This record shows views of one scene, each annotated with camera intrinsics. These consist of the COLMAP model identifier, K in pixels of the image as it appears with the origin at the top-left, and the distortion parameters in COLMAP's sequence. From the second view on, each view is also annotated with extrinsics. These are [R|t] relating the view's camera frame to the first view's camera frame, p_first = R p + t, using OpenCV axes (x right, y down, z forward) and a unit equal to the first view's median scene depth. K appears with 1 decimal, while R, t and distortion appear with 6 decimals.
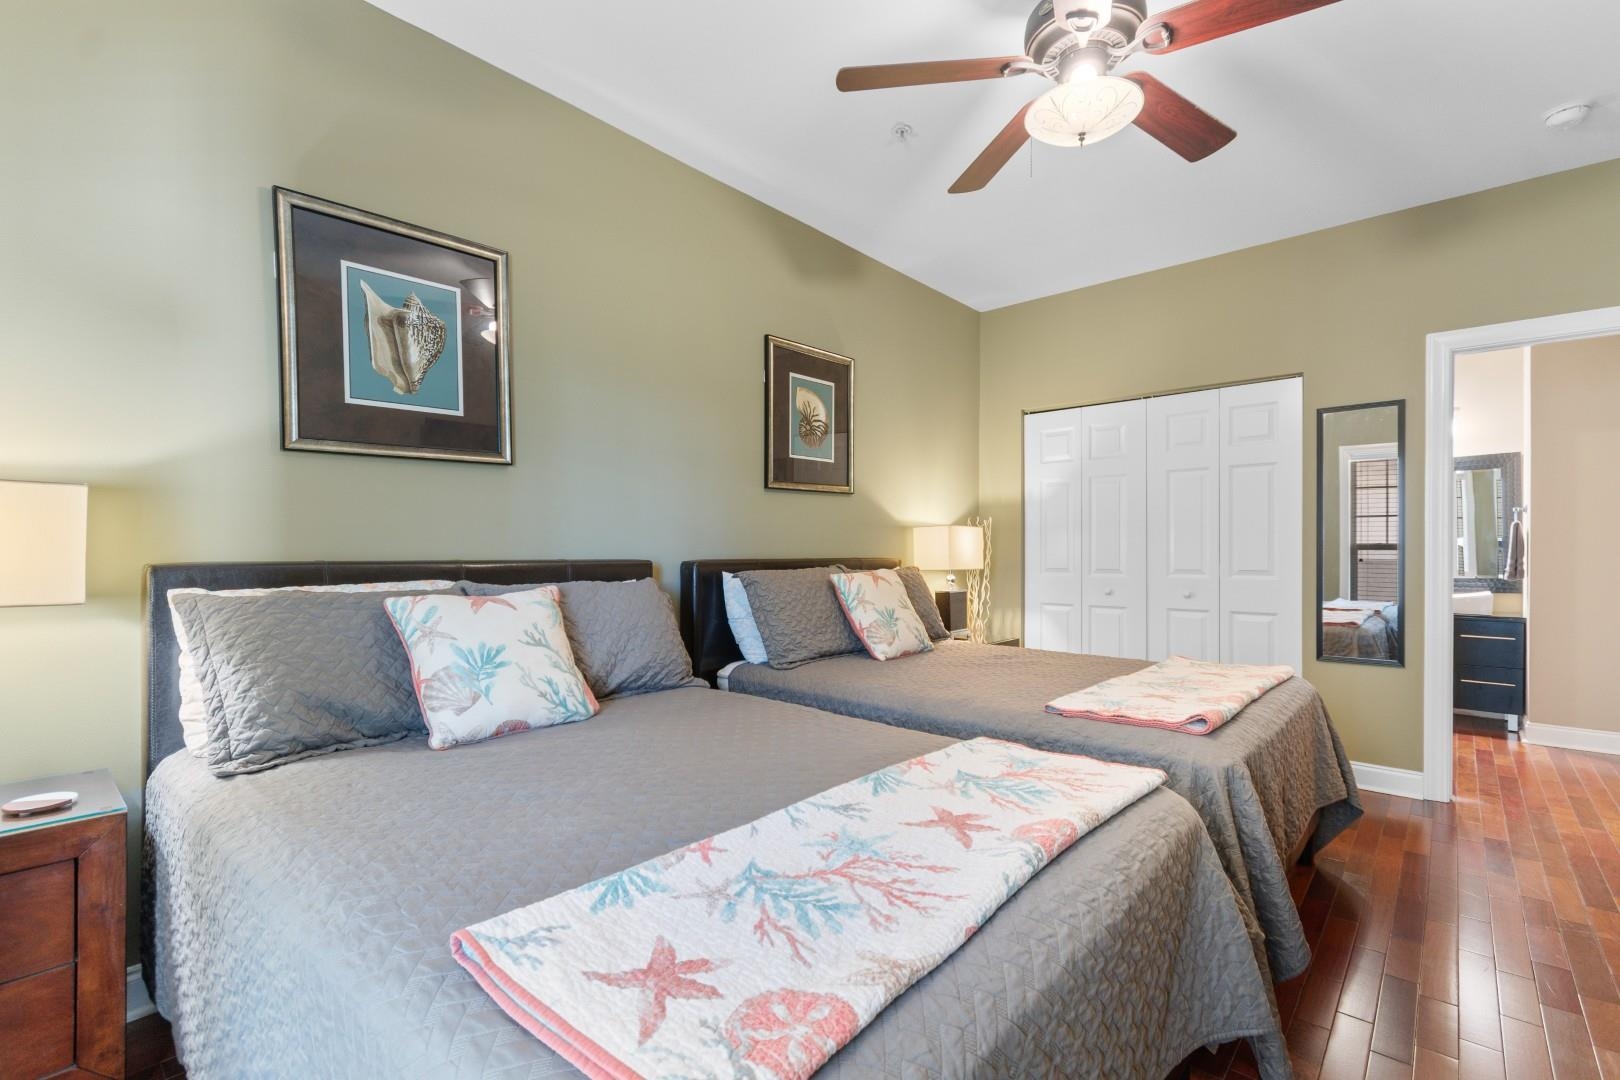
lens RADIAL K [[712.8, 0, 807.1], [0, 712.8, 543.1], [0, 0, 1]] dist [-0.001176, -0.000227]
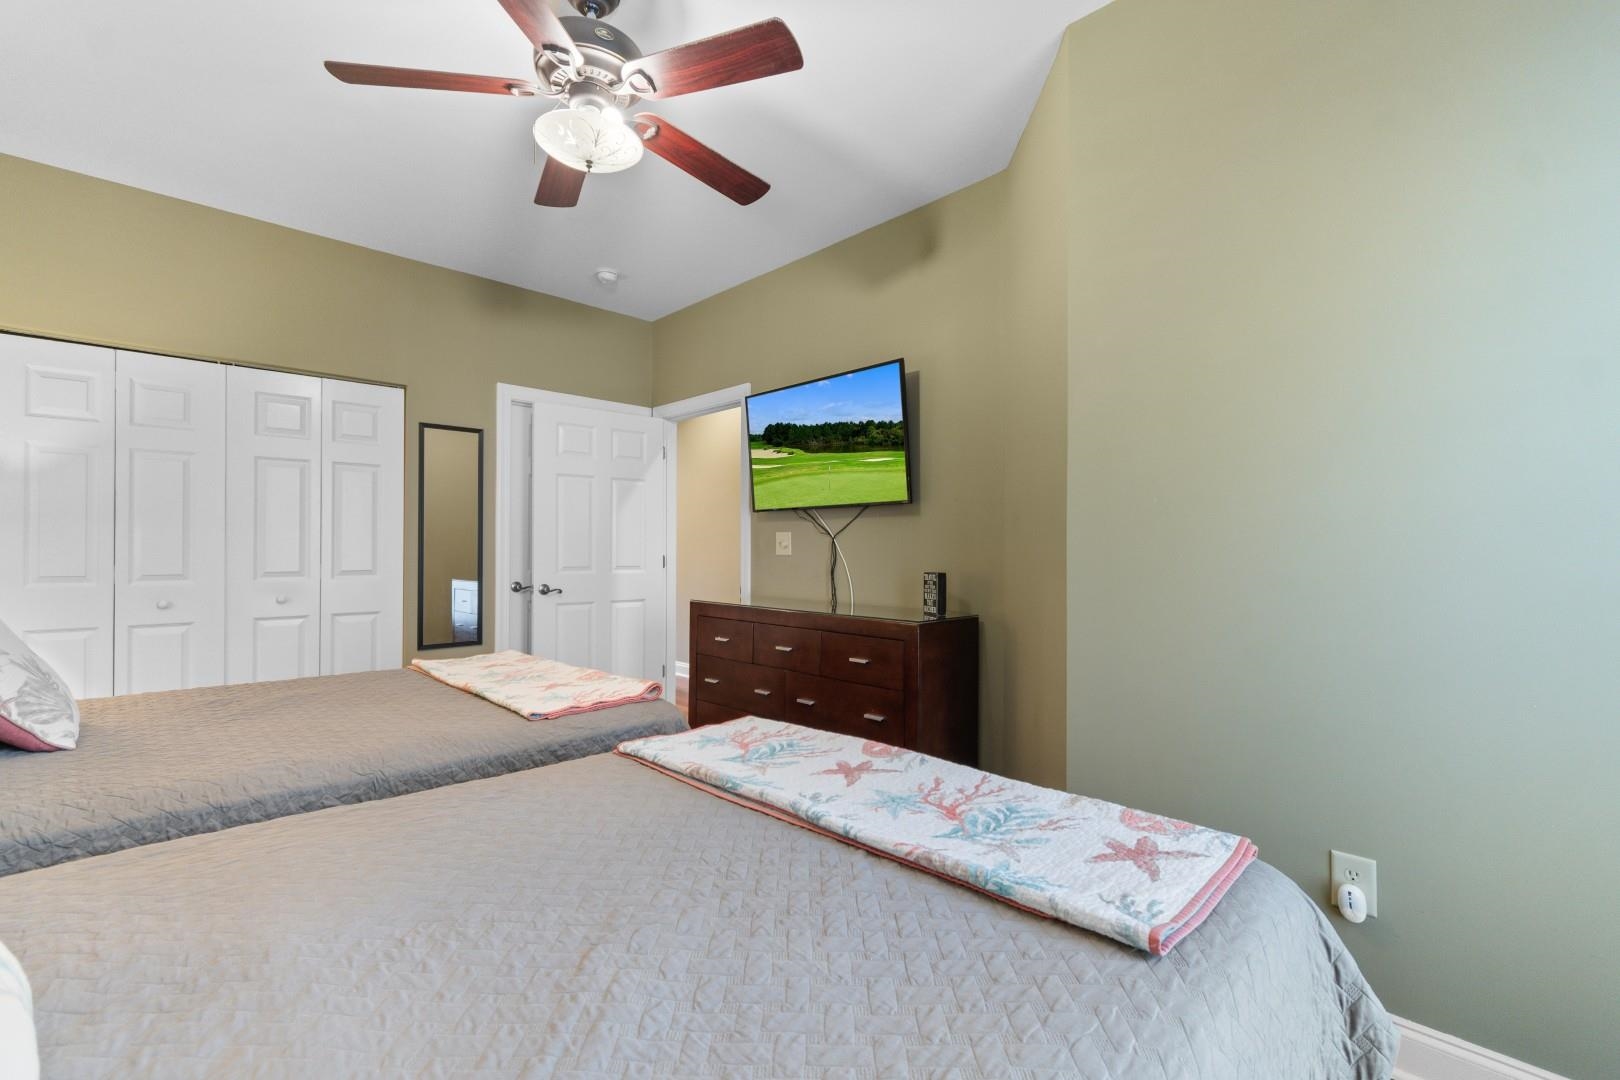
lens RADIAL K [[712.8, 0, 807.1], [0, 712.8, 543.1], [0, 0, 1]] dist [-0.001176, -0.000227]
pose [[0.074833, 0.008205, 0.997162, -0.681585], [-0.015123, 0.999860, -0.007092, -0.004136], [-0.997081, -0.014549, 0.074946, 0.625304]]
